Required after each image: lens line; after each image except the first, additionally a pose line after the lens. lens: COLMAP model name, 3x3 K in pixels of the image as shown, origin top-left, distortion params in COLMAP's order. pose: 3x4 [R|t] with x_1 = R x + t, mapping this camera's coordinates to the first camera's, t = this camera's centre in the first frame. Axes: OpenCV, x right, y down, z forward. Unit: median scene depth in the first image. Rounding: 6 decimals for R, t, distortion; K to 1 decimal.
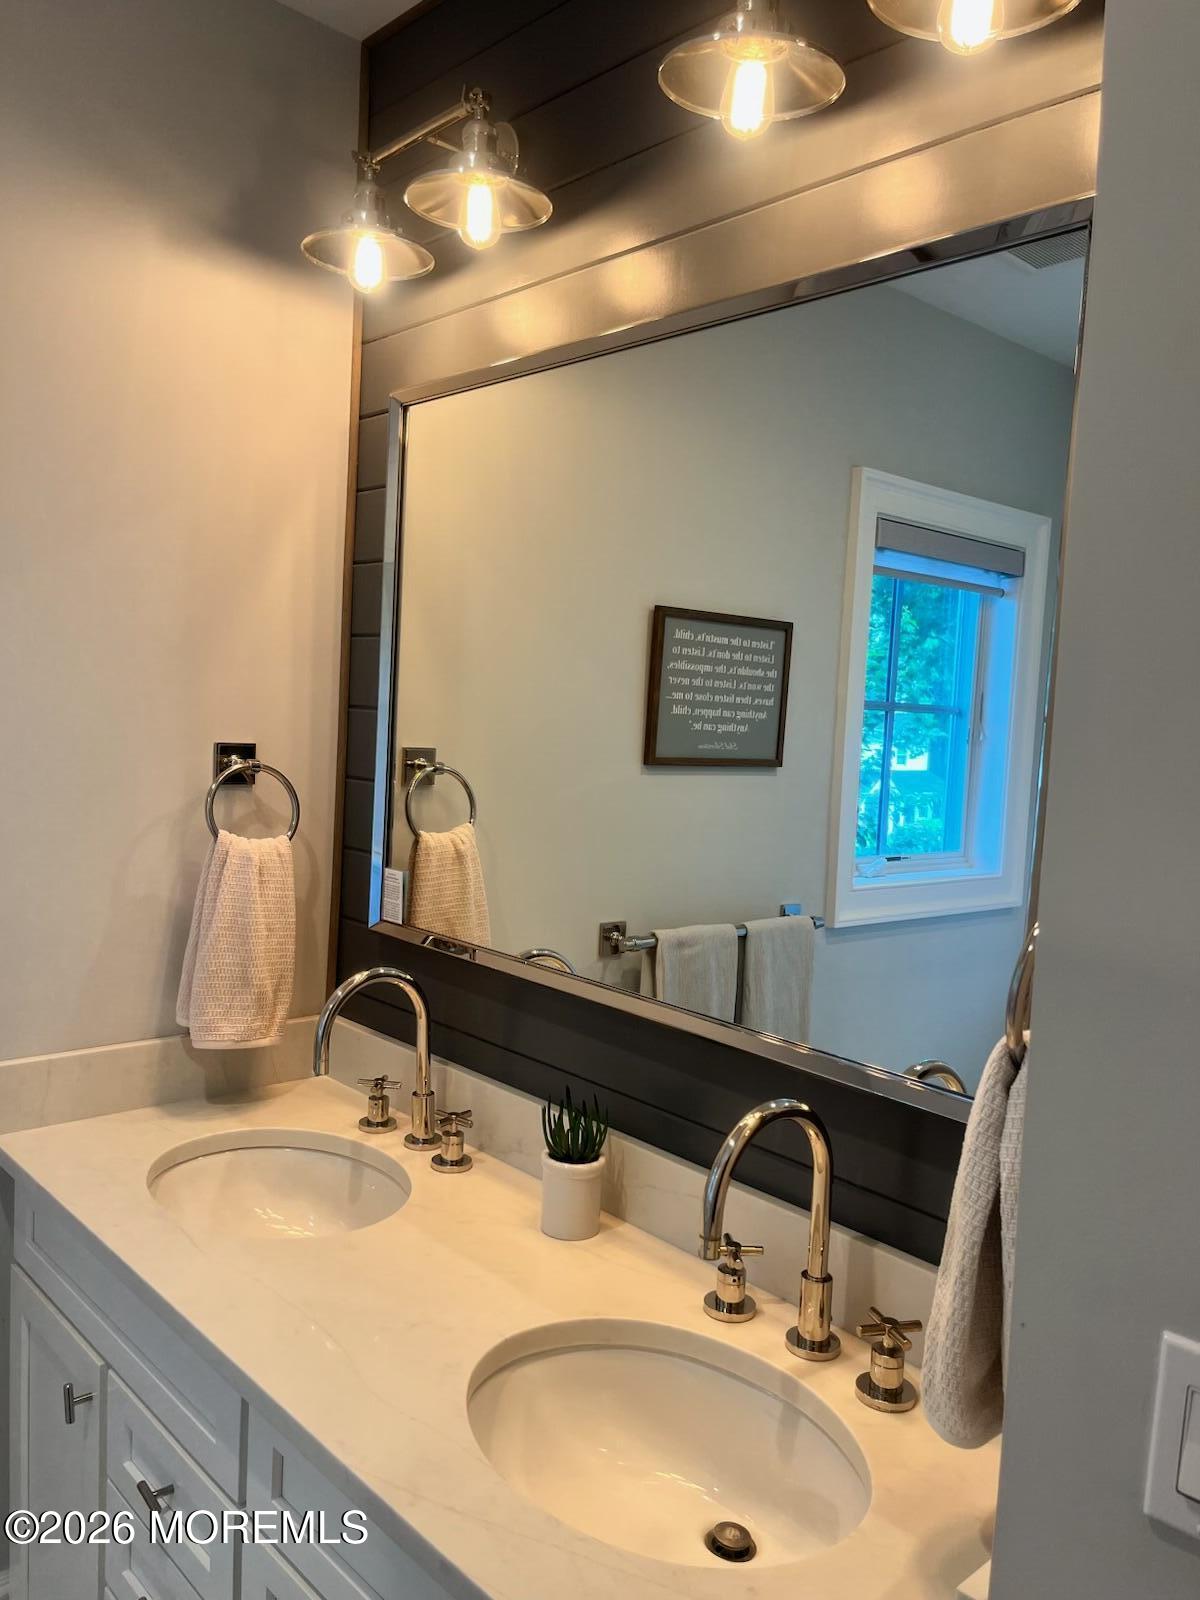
lens RADIAL K [[1207.1, 0, 600.0], [0, 1207.1, 800.0], [0, 0, 1]] dist [0.064193, -0.102941]
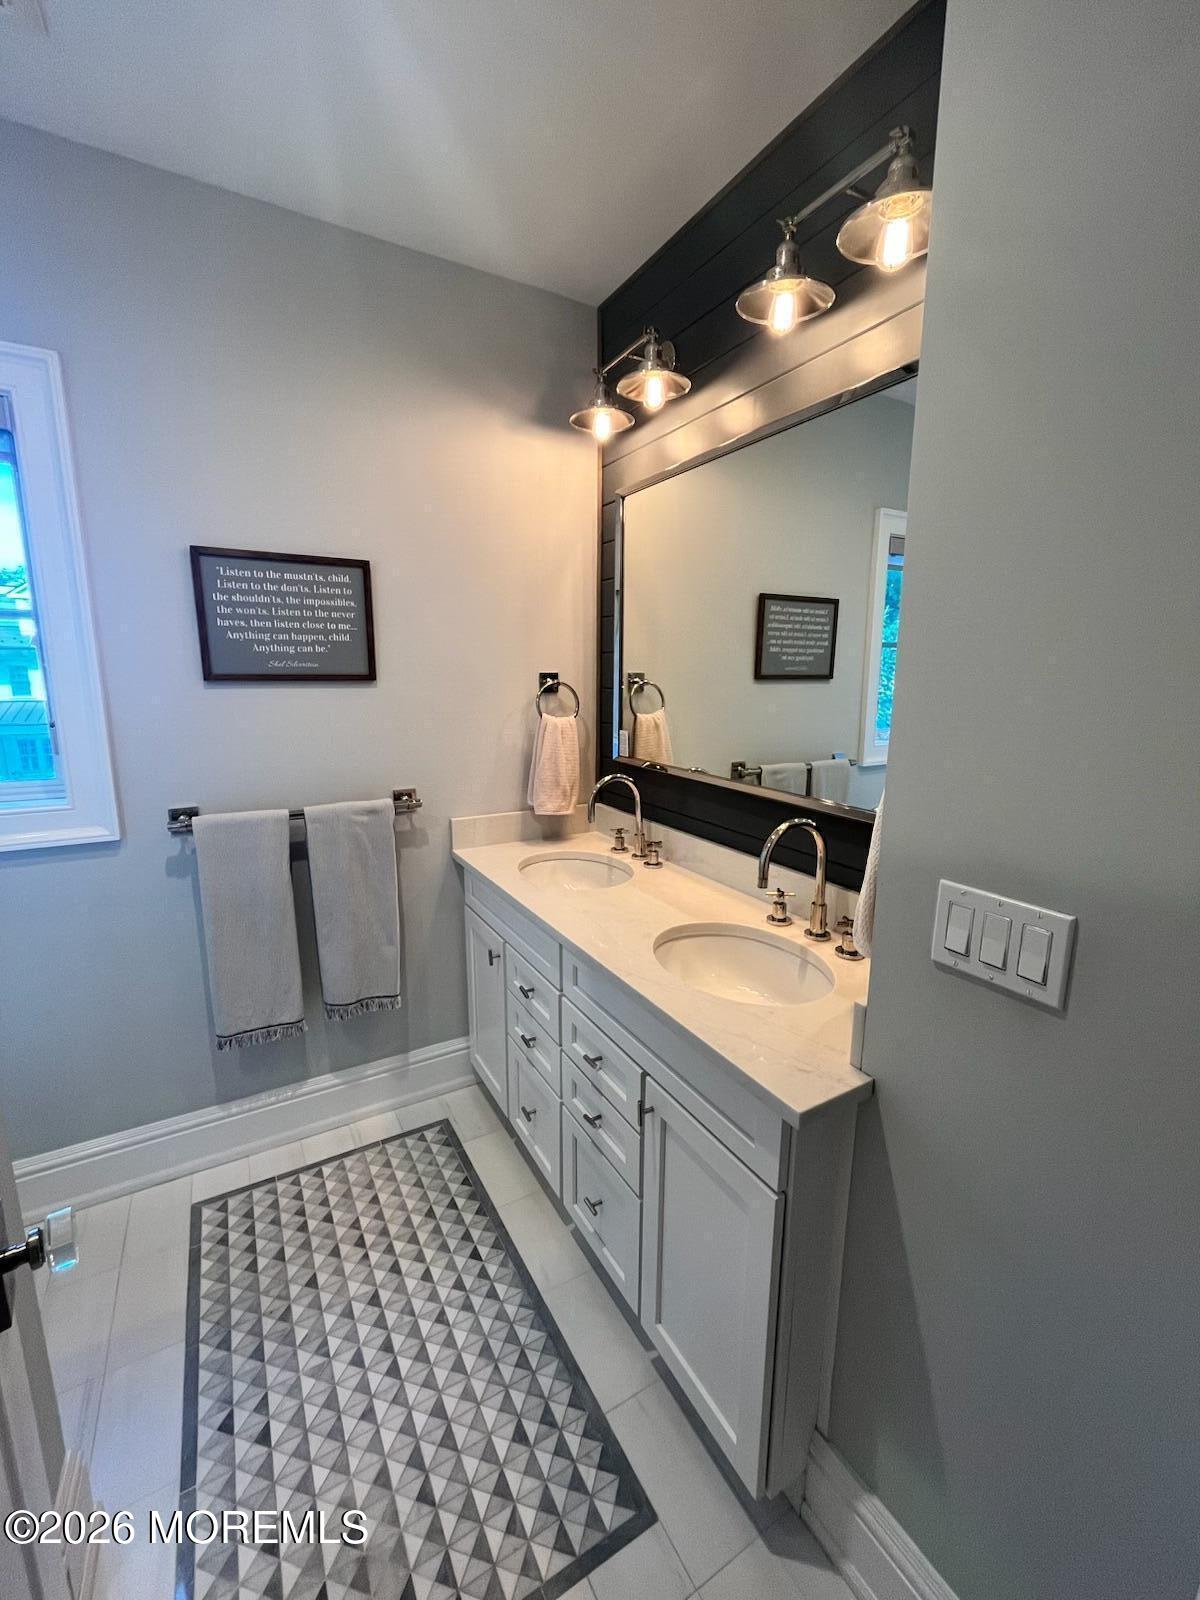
lens RADIAL K [[654.0, 0, 600.0], [0, 654.0, 800.0], [0, 0, 1]] dist [-0.022885, 0.000053]
pose [[0.973873, -0.004871, -0.227039, 0.043759], [0.031588, 0.992957, 0.114190, 0.047963], [0.224884, -0.118378, 0.967168, -0.103957]]
